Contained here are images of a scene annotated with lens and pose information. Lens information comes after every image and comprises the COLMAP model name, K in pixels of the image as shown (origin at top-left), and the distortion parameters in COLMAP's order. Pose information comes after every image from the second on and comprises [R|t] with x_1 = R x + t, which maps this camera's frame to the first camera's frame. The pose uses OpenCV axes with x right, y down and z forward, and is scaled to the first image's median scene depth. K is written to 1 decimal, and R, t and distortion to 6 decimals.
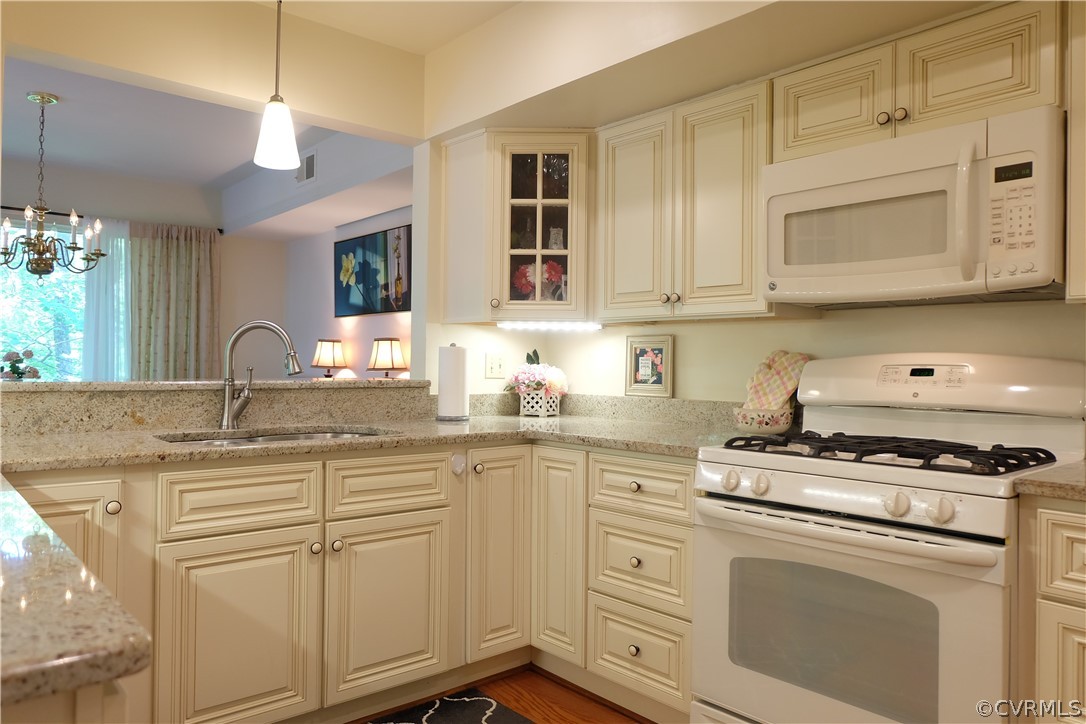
lens RADIAL K [[756.9, 0, 538.8], [0, 756.9, 355.9], [0, 0, 1]] dist [-0.036644, 0.039618]
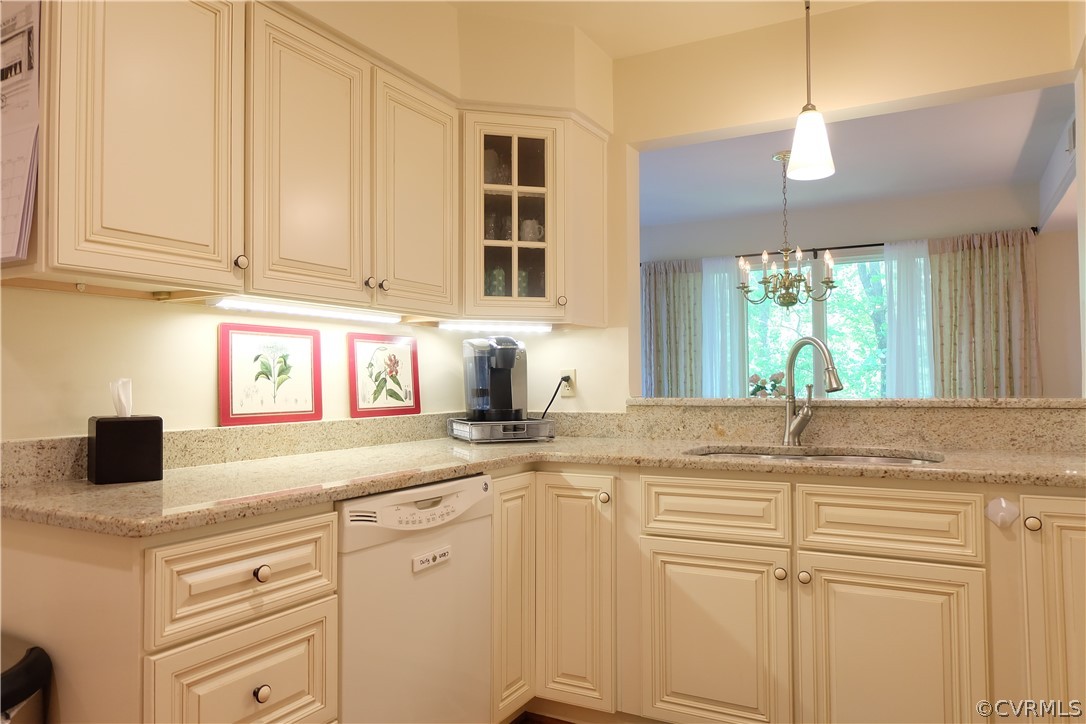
lens RADIAL K [[756.9, 0, 536.3], [0, 756.9, 368.4], [0, 0, 1]] dist [-0.036644, 0.039618]
pose [[0.362648, -0.031462, -0.931395, 0.287135], [0.023345, 0.999423, -0.024670, 0.007378], [0.931634, -0.012797, 0.363174, 0.219564]]
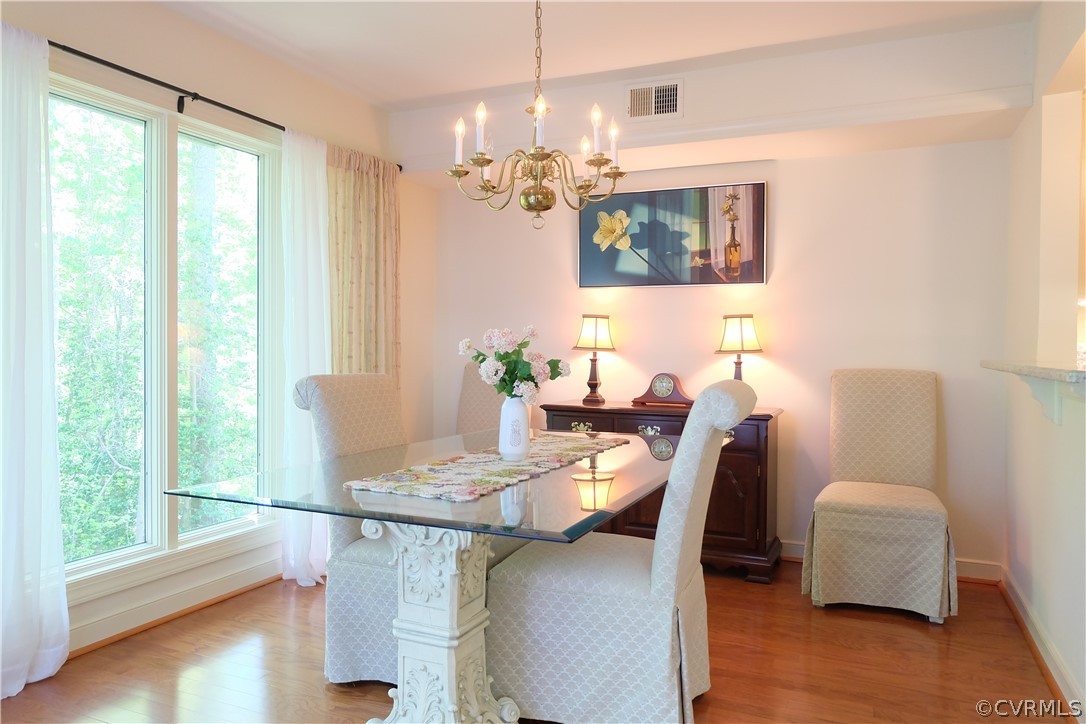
lens RADIAL K [[756.9, 0, 547.1], [0, 756.9, 357.5], [0, 0, 1]] dist [-0.036644, 0.039618]
pose [[0.901526, -0.014434, 0.432485, -0.987492], [0.002133, 0.999580, 0.028914, 0.000151], [-0.432721, -0.025144, 0.901177, 0.416190]]
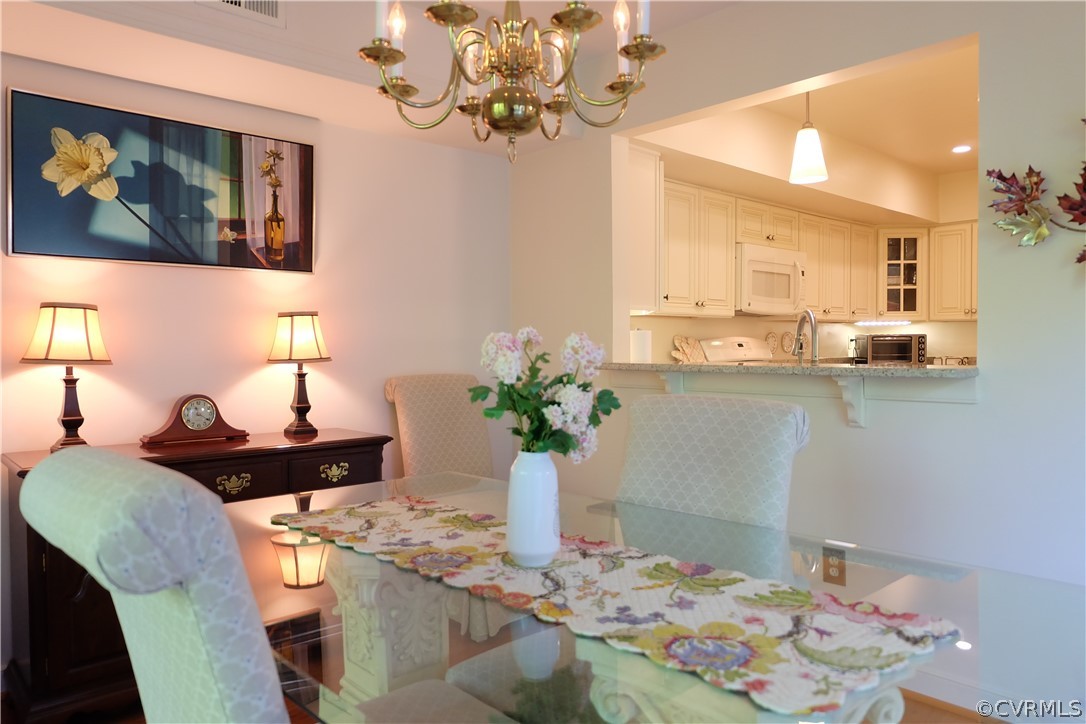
lens RADIAL K [[756.9, 0, 542.5], [0, 756.9, 366.5], [0, 0, 1]] dist [-0.036644, 0.039618]
pose [[-0.024551, -0.039973, 0.998899, -1.108505], [-0.002203, 0.999200, 0.039931, -0.002942], [-0.999696, -0.001221, -0.024620, 1.037741]]
